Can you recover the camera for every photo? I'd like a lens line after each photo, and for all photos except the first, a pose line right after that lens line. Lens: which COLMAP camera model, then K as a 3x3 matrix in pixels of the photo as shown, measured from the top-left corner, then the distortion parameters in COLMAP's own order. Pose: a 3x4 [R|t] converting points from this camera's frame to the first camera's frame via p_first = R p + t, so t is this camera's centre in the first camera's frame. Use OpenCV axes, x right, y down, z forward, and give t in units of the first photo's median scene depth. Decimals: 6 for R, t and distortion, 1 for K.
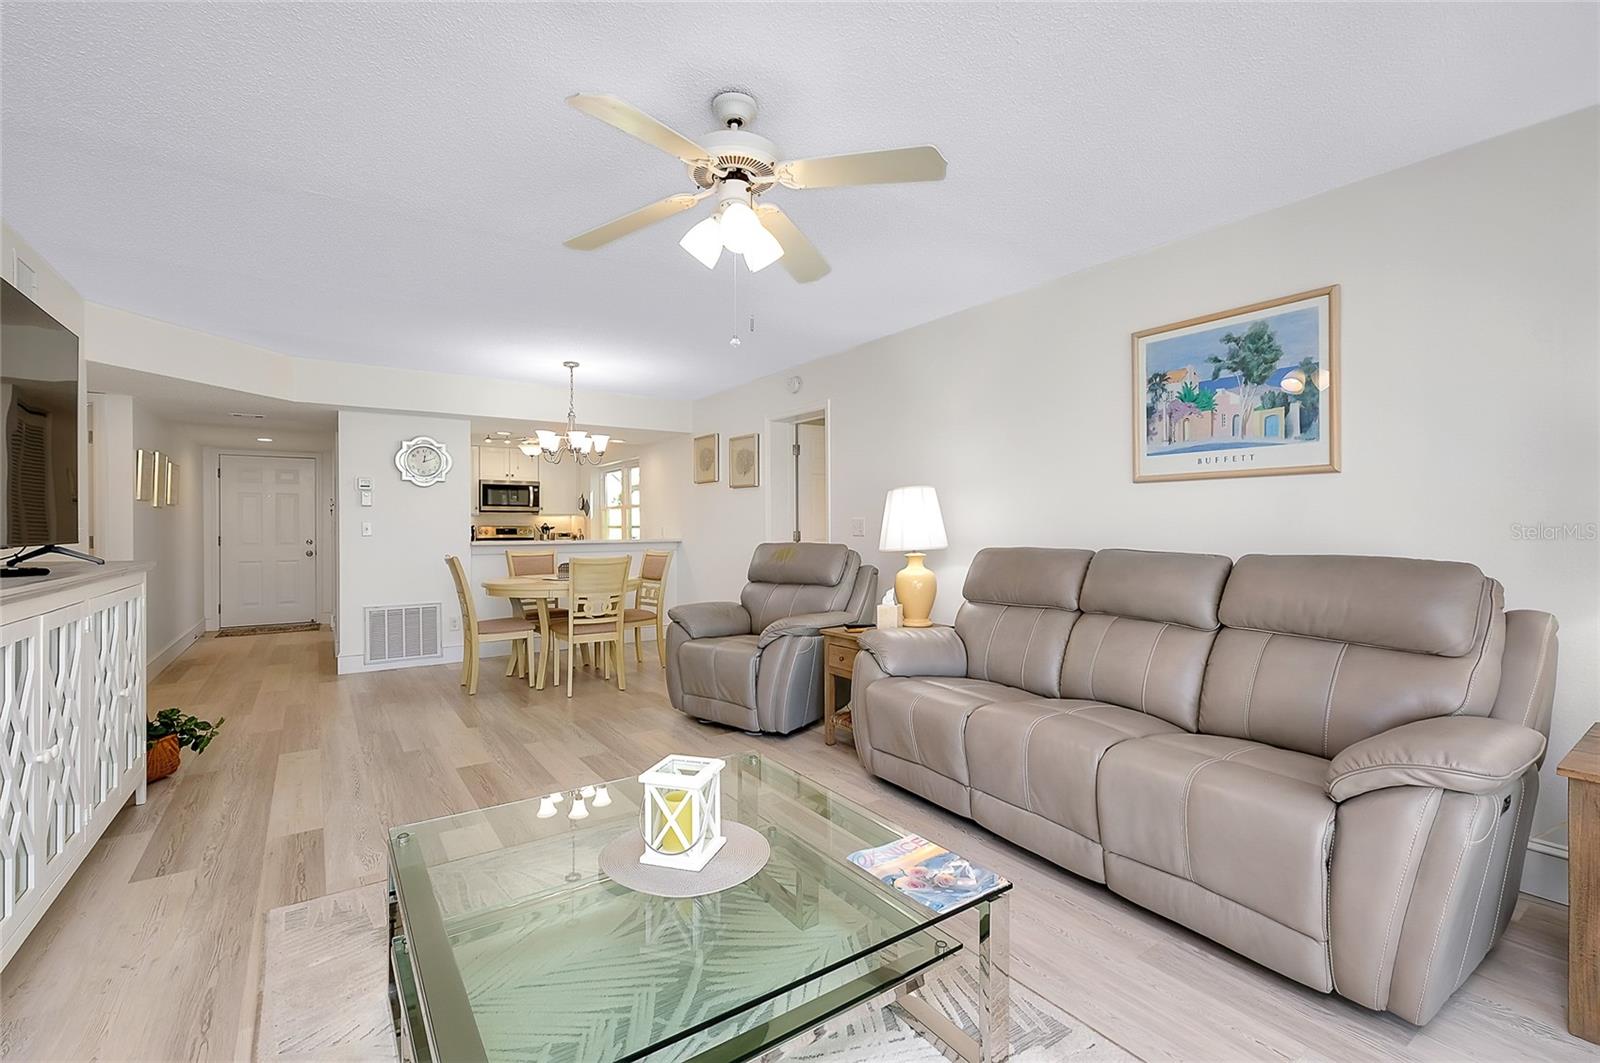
lens RADIAL K [[703.2, 0, 806.0], [0, 703.2, 528.7], [0, 0, 1]] dist [-0.000570, -0.000321]
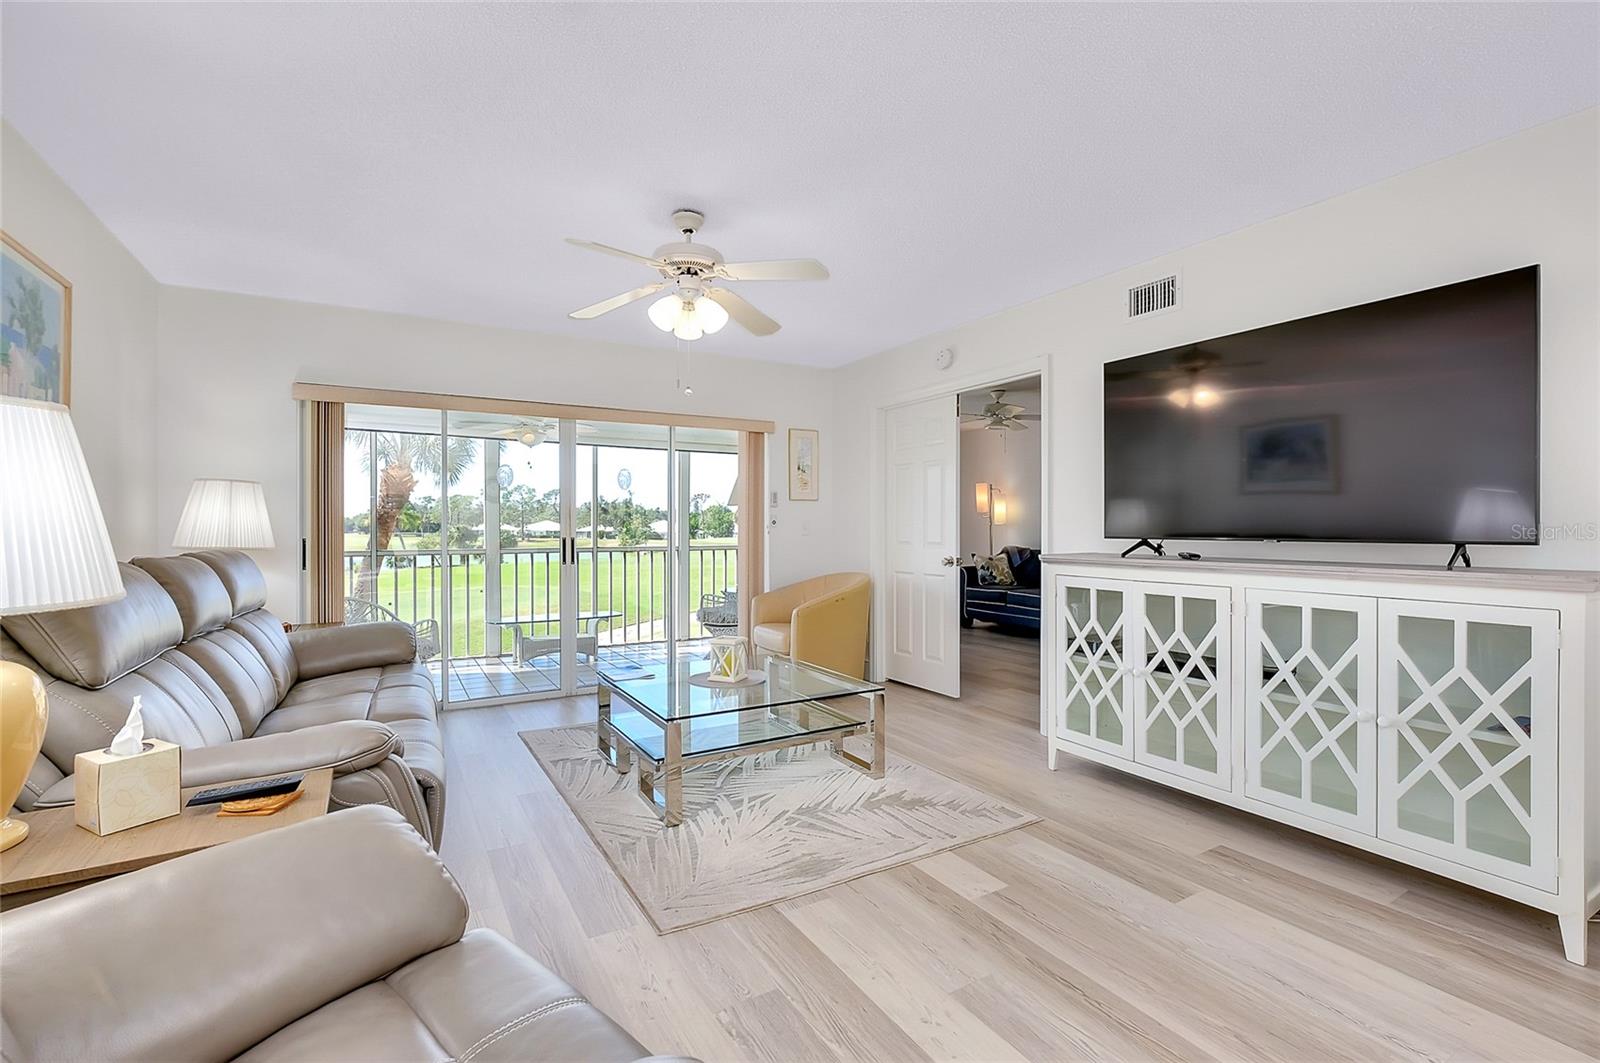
lens RADIAL K [[703.2, 0, 806.0], [0, 703.2, 528.7], [0, 0, 1]] dist [-0.000570, -0.000321]
pose [[-0.997450, 0.001934, 0.071348, -0.285842], [0.002419, 0.999975, 0.006714, -0.004090], [-0.071334, 0.006870, -0.997429, 1.581474]]
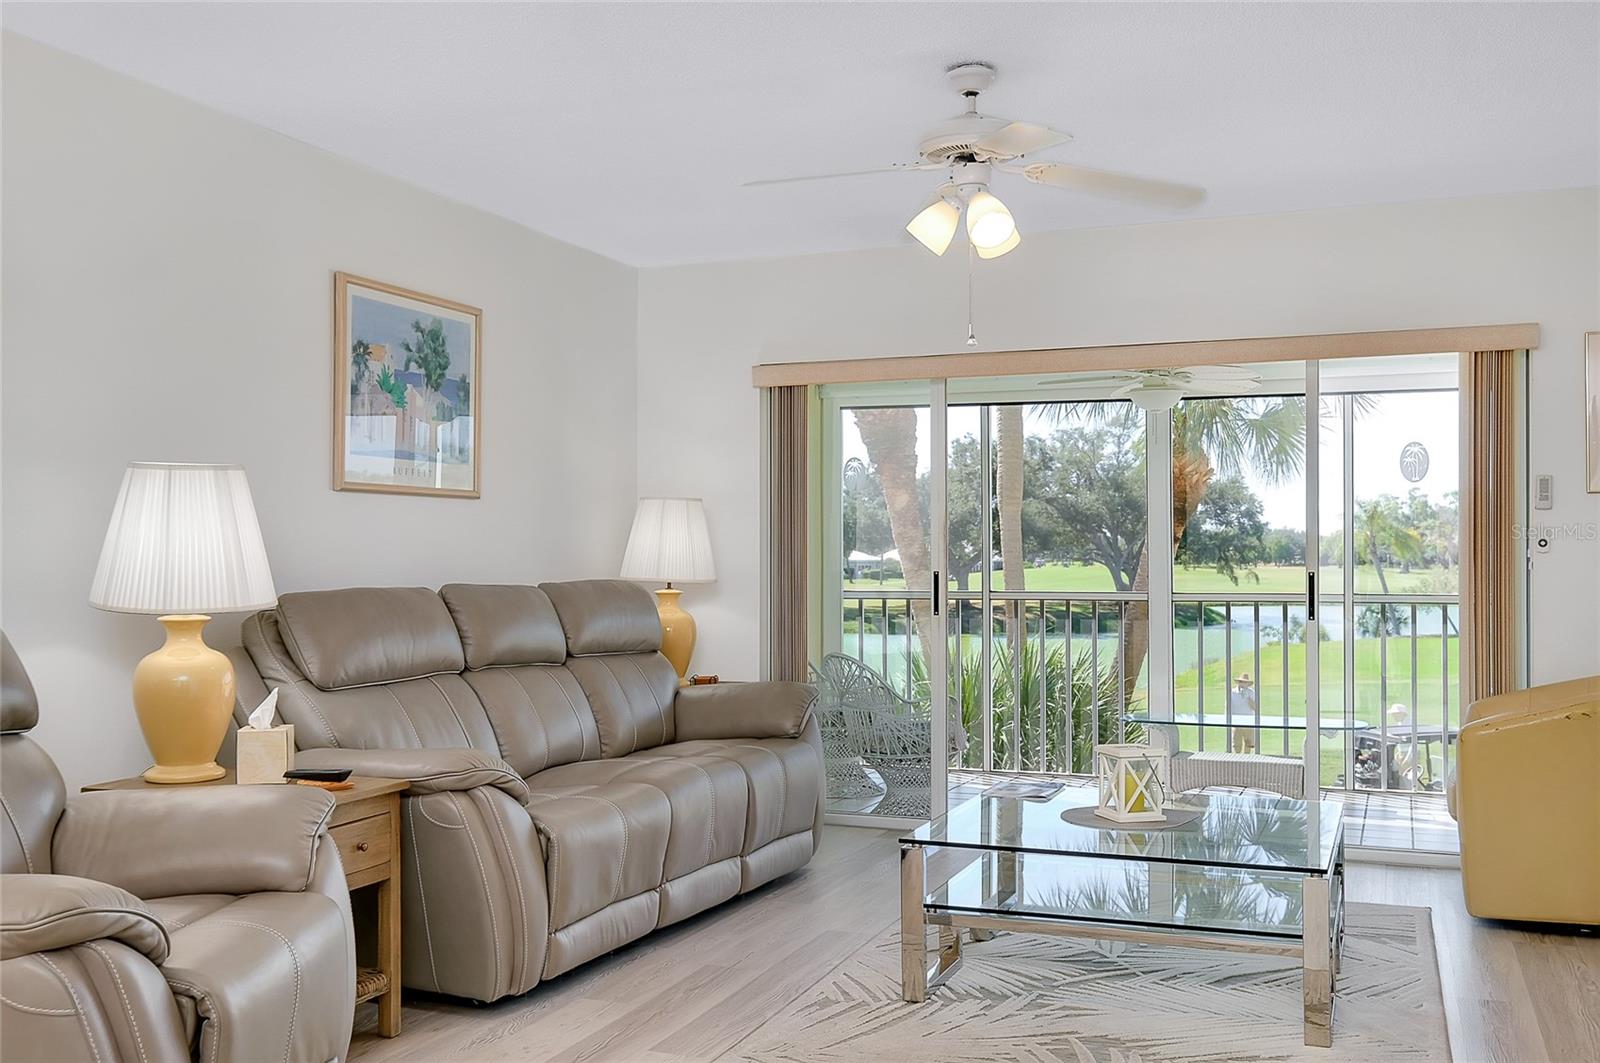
lens RADIAL K [[1532.1, 0, 800.0], [0, 1532.1, 531.5], [0, 0, 1]] dist [0.000666, 0.005492]
pose [[-0.556257, 0.015497, 0.830866, -1.056065], [0.006037, 0.999875, -0.014607, -0.000860], [-0.830989, -0.003109, -0.556281, 1.508228]]
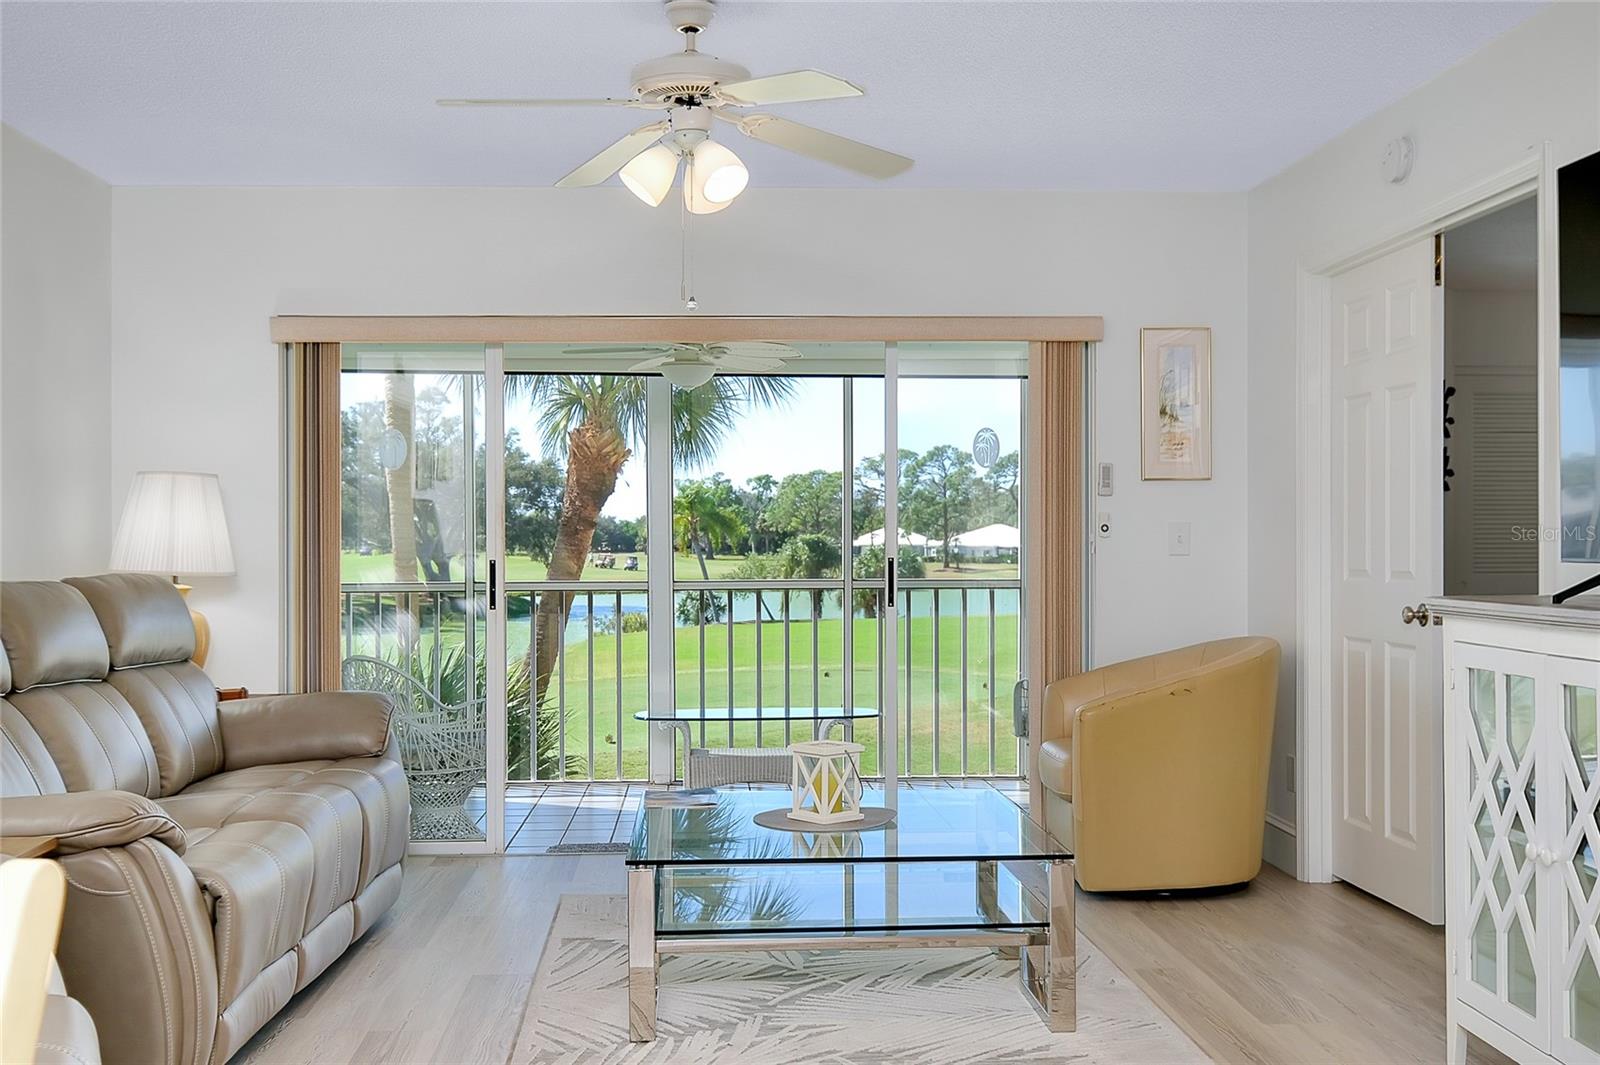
lens RADIAL K [[1670.7, 0, 800.0], [0, 1670.7, 532.5], [0, 0, 1]] dist [-0.003712, 0.005571]
pose [[-0.854115, 0.007875, 0.520024, -0.796116], [0.008234, 0.999965, -0.001618, -0.002966], [-0.520019, 0.002900, -0.854150, 1.713007]]
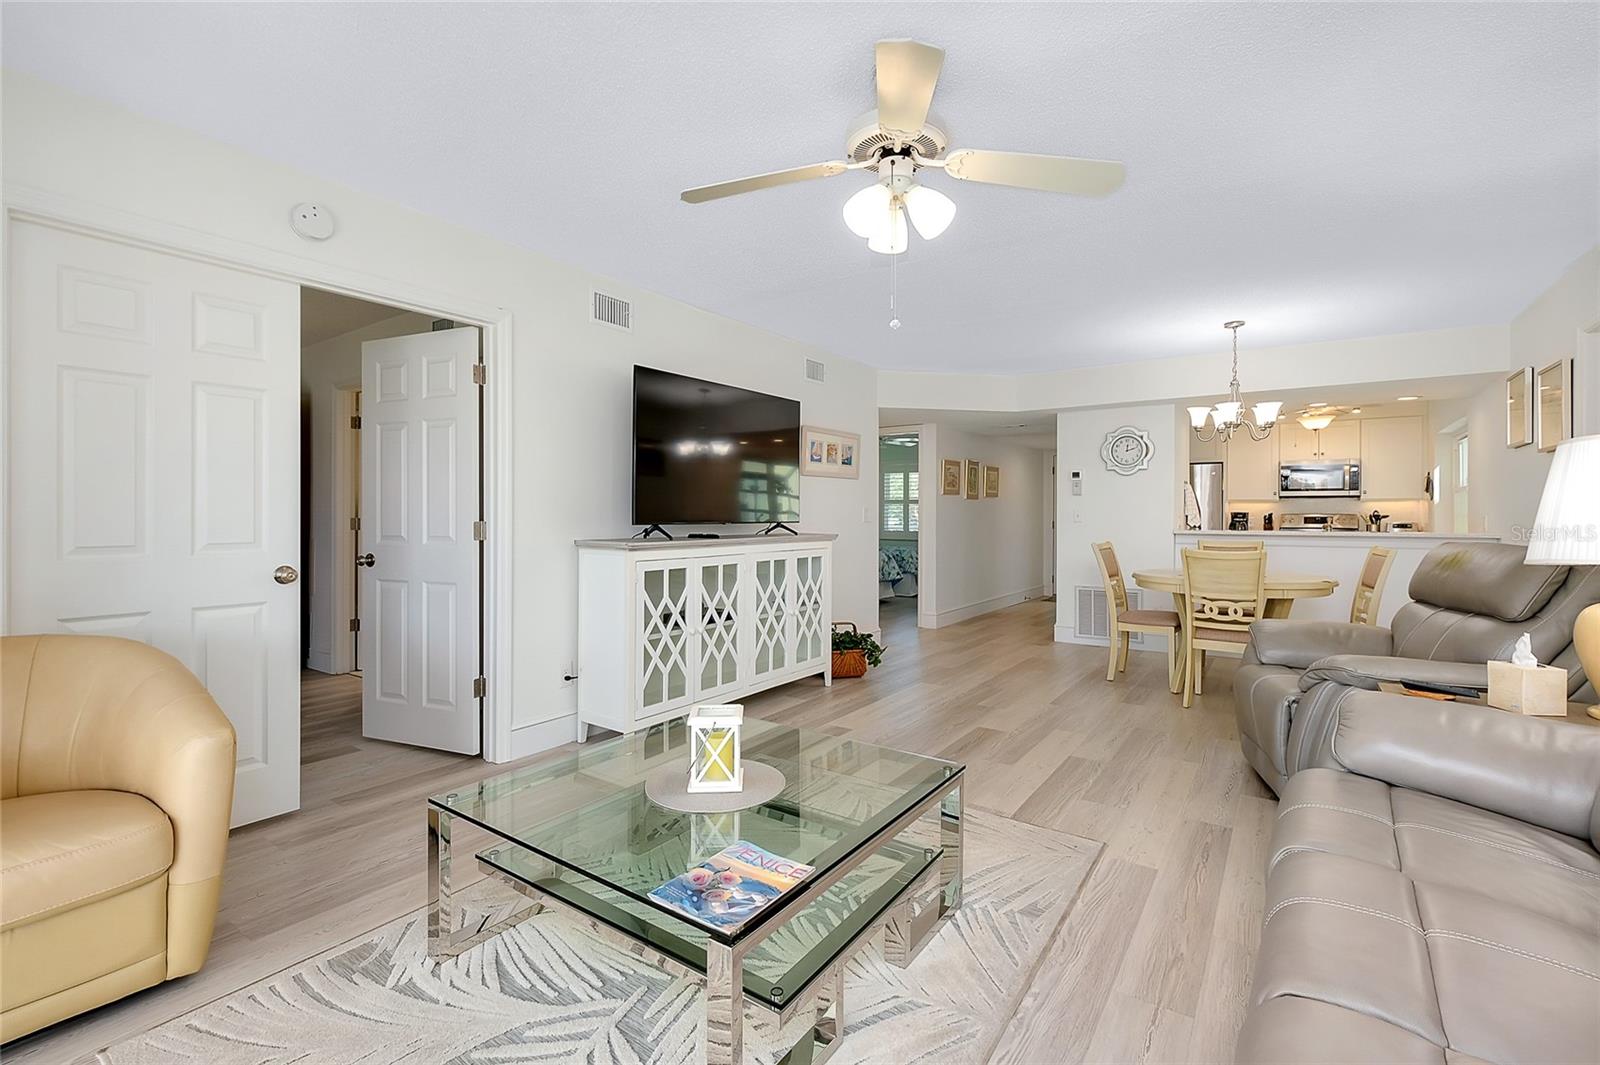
lens RADIAL K [[711.3, 0, 796.4], [0, 711.3, 515.3], [0, 0, 1]] dist [-0.000416, -0.000056]
pose [[0.333590, 0.005318, -0.942703, 0.522844], [-0.006469, 0.999973, 0.003352, -0.002533], [0.942696, 0.004980, 0.333616, 0.366912]]
